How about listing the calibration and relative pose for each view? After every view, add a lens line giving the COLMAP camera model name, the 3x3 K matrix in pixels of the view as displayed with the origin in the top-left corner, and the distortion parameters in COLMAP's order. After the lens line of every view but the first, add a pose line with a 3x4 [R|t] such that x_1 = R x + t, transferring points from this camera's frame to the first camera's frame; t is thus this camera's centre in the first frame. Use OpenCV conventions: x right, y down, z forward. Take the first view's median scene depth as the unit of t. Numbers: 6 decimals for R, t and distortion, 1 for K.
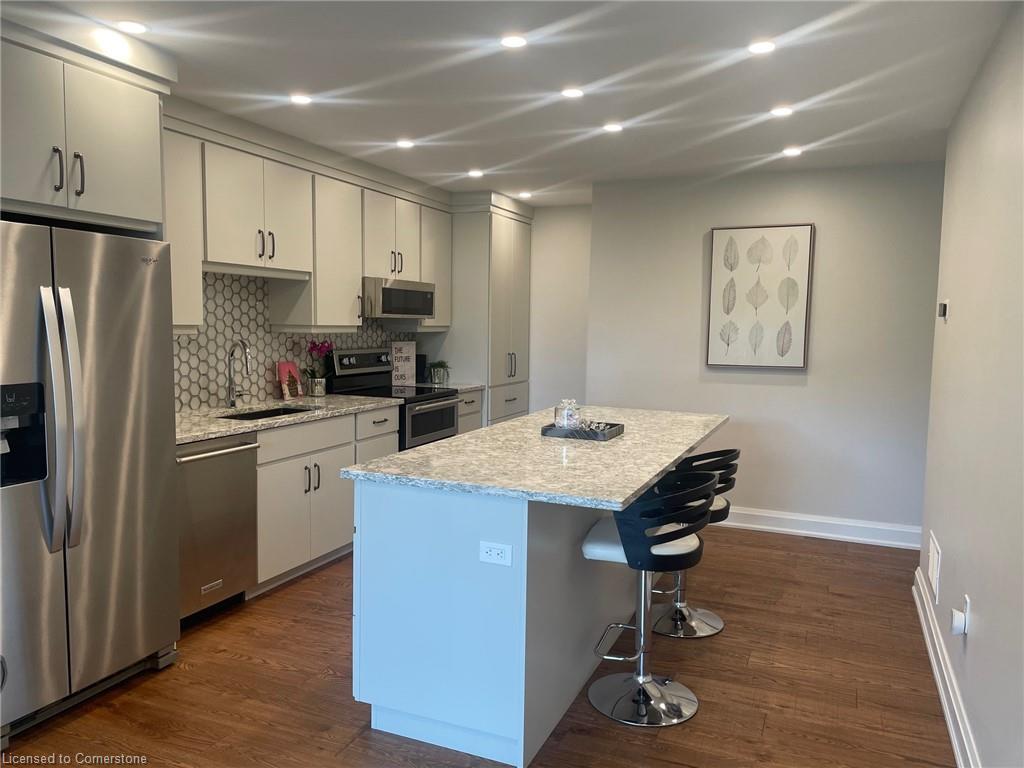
lens RADIAL K [[778.5, 0, 512.0], [0, 778.5, 384.0], [0, 0, 1]] dist [0.115689, 0.000352]
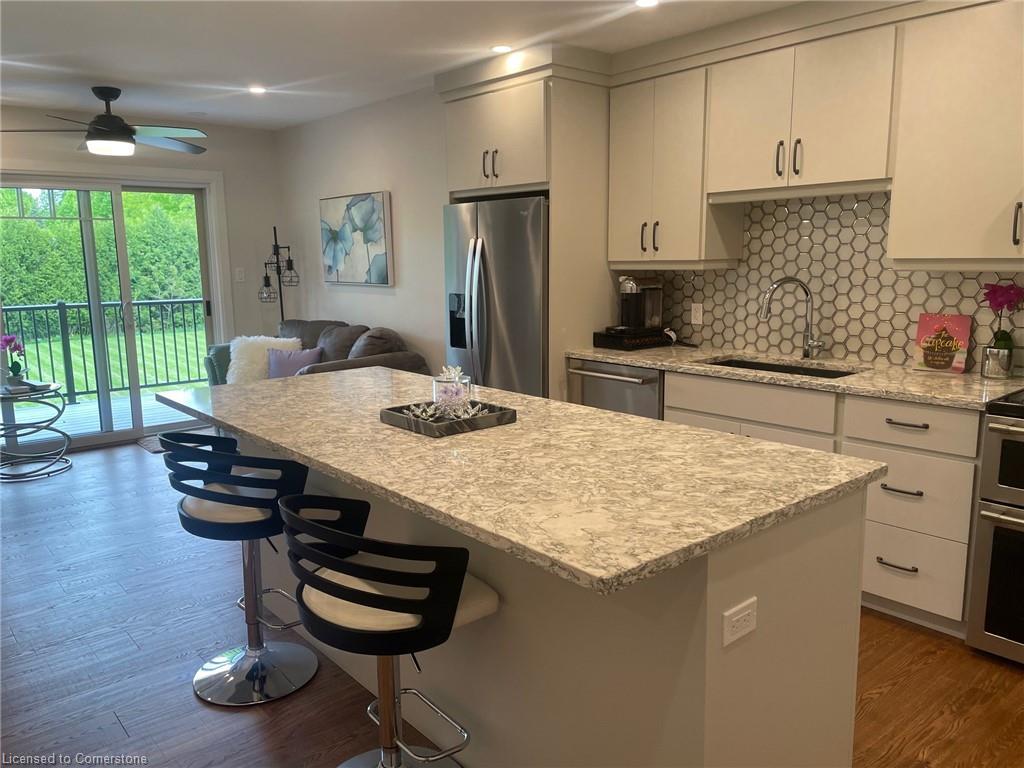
lens RADIAL K [[778.5, 0, 512.0], [0, 778.5, 384.0], [0, 0, 1]] dist [0.115689, 0.000352]
pose [[-0.448481, 0.135185, -0.883510, 0.562964], [-0.072033, 0.979814, 0.186485, -0.083214], [0.890885, 0.147277, -0.429691, 1.148166]]
